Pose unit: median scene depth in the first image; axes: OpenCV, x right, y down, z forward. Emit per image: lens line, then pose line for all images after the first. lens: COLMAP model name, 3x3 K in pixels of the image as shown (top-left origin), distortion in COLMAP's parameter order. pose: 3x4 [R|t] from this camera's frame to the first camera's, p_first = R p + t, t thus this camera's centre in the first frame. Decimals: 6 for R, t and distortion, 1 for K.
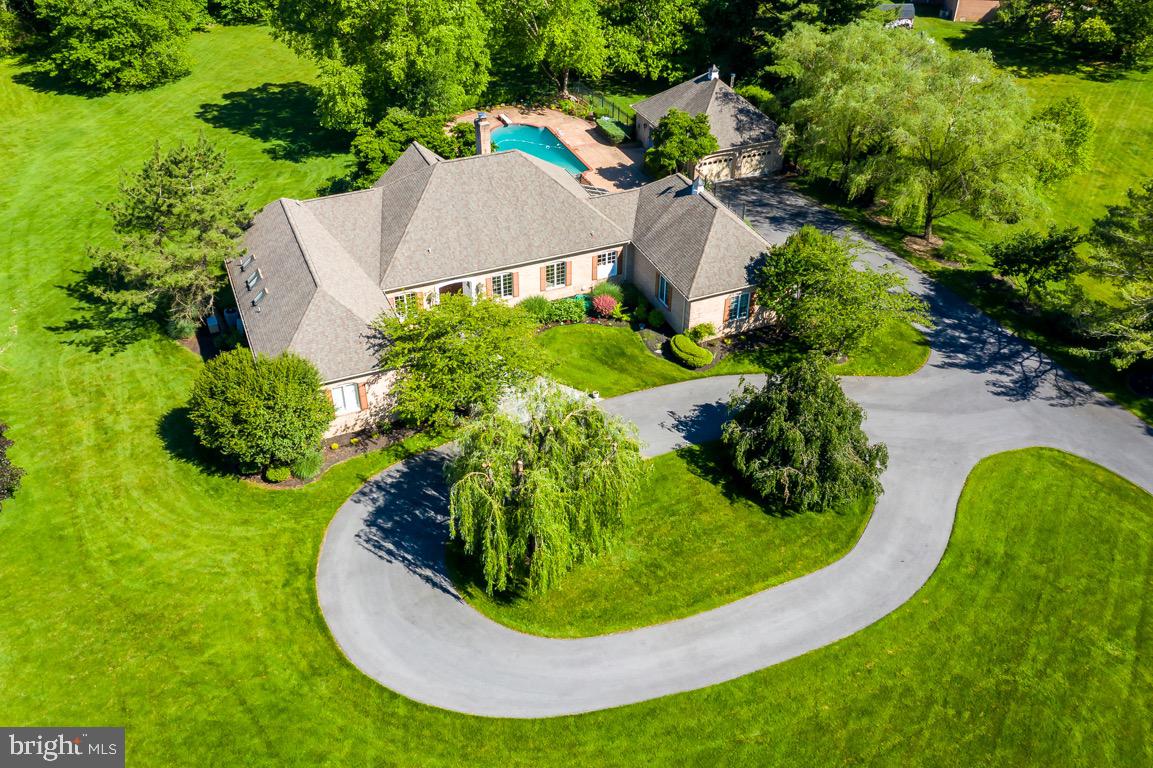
lens RADIAL K [[1091.5, 0, 578.3], [0, 1091.5, 359.6], [0, 0, 1]] dist [-0.010479, -0.009738]
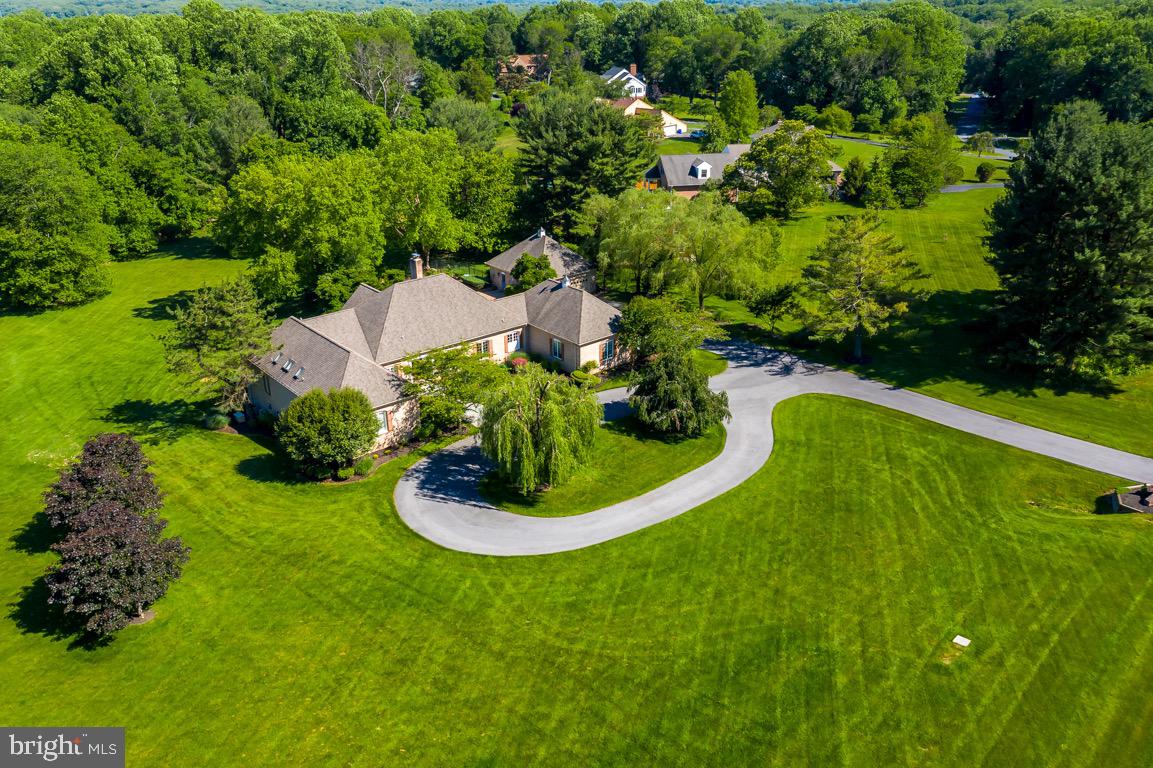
lens RADIAL K [[1091.5, 0, 578.3], [0, 1091.5, 359.6], [0, 0, 1]] dist [-0.010479, -0.009738]
pose [[0.948824, -0.113515, 0.294699, -0.353595], [0.188359, 0.952430, -0.239581, 0.330726], [-0.253484, 0.282829, 0.925070, -0.420911]]
